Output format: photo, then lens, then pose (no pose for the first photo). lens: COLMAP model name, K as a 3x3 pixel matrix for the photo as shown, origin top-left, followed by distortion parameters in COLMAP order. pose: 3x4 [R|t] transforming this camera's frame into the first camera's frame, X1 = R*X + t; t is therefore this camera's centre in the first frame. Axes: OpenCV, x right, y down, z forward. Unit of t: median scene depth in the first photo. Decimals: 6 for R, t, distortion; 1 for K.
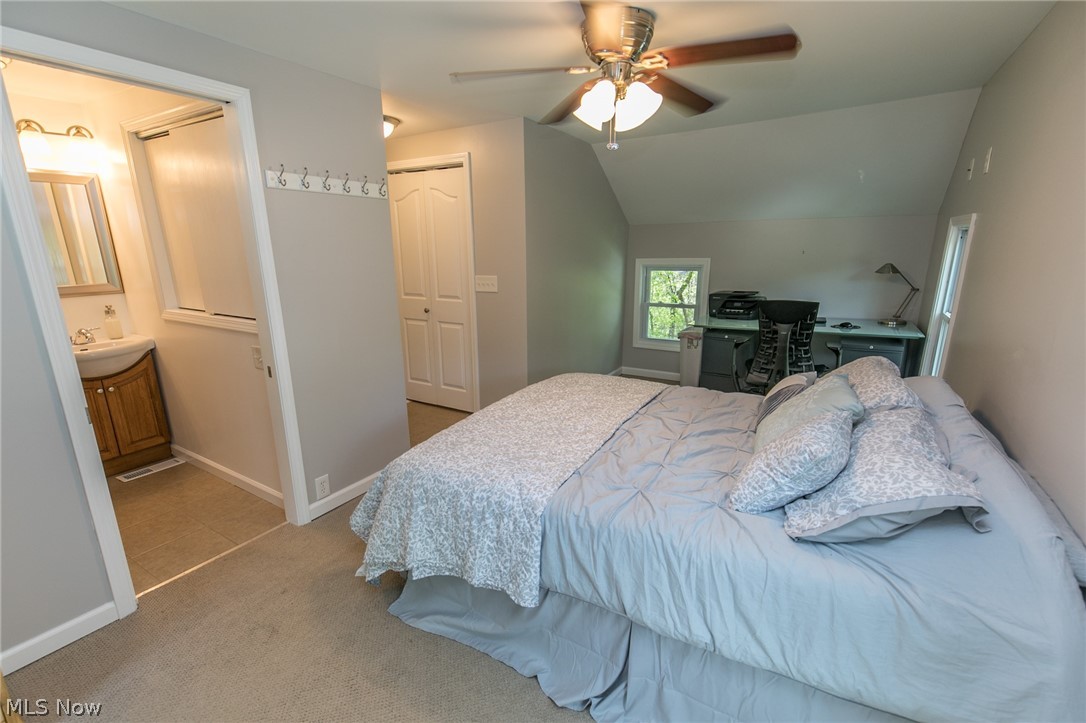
lens RADIAL K [[486.6, 0, 541.8], [0, 486.6, 366.4], [0, 0, 1]] dist [-0.000557, -0.000033]
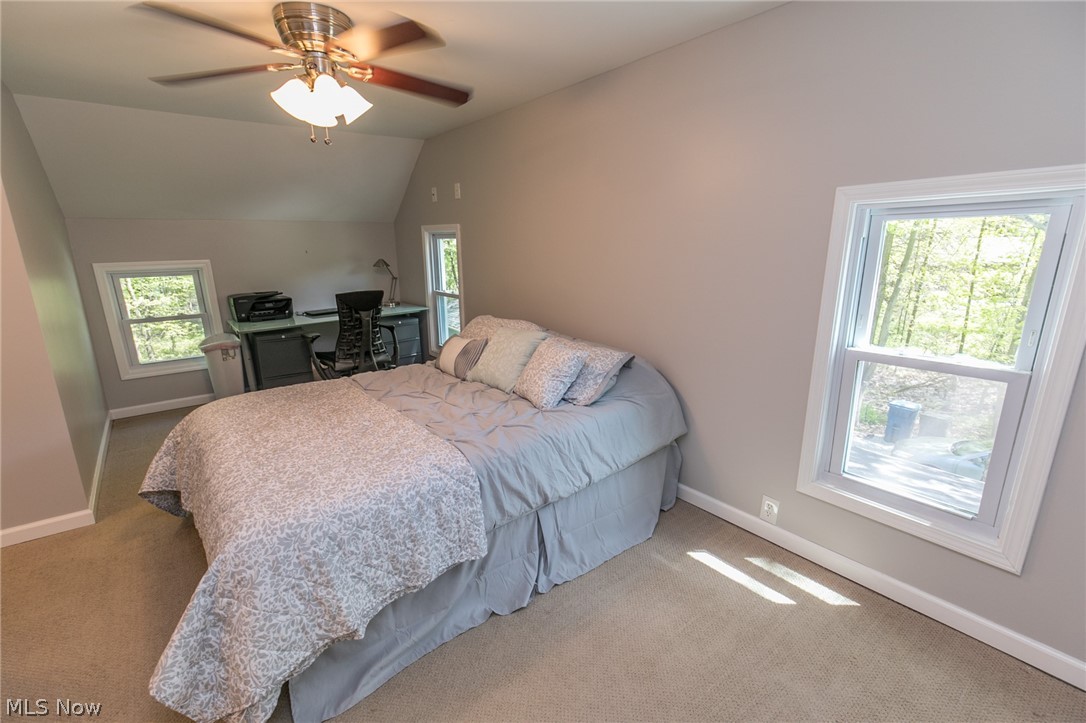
lens RADIAL K [[486.6, 0, 549.7], [0, 486.6, 363.2], [0, 0, 1]] dist [-0.000557, -0.000033]
pose [[0.337130, -0.219236, 0.915576, -0.820295], [0.232211, 0.961826, 0.144807, -0.060460], [-0.912371, 0.163788, 0.375169, 0.321410]]
